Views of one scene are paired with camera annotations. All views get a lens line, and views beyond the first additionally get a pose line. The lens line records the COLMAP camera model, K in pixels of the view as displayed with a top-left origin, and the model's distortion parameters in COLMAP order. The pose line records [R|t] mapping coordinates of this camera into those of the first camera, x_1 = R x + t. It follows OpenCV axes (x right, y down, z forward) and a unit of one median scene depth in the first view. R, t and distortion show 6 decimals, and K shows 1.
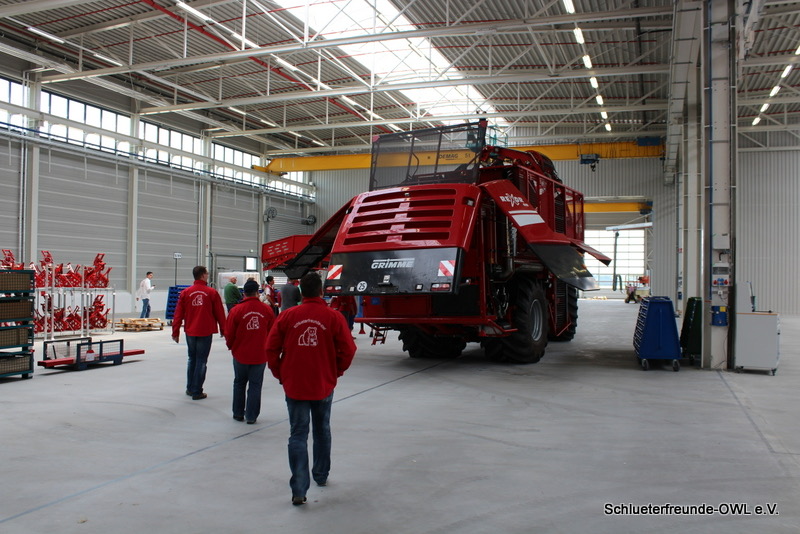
lens RADIAL K [[691.0, 0, 400.0], [0, 691.0, 267.0], [0, 0, 1]] dist [-0.082024, -0.005475]
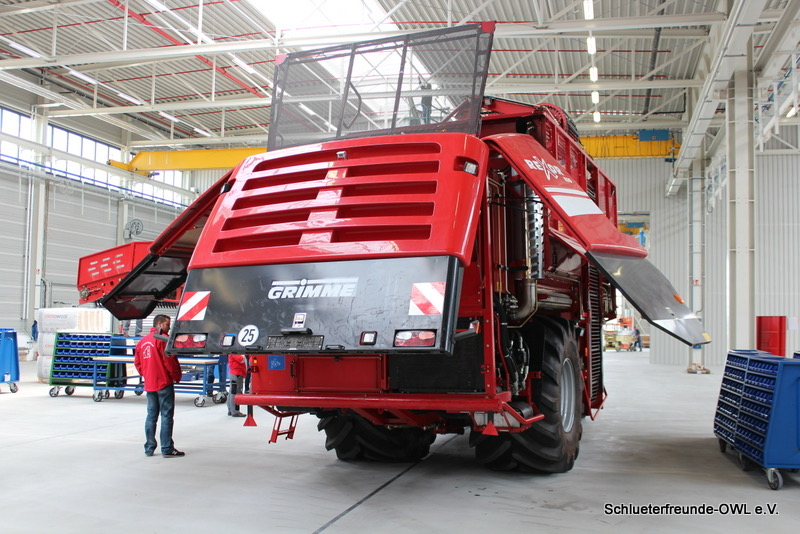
lens RADIAL K [[881.7, 0, 400.0], [0, 881.7, 267.0], [0, 0, 1]] dist [-0.069669, 0.012857]
pose [[0.994958, 0.010532, 0.099735, -0.004600], [-0.006285, 0.999064, -0.042800, 0.002374], [-0.100092, 0.041958, 0.994093, 0.153545]]
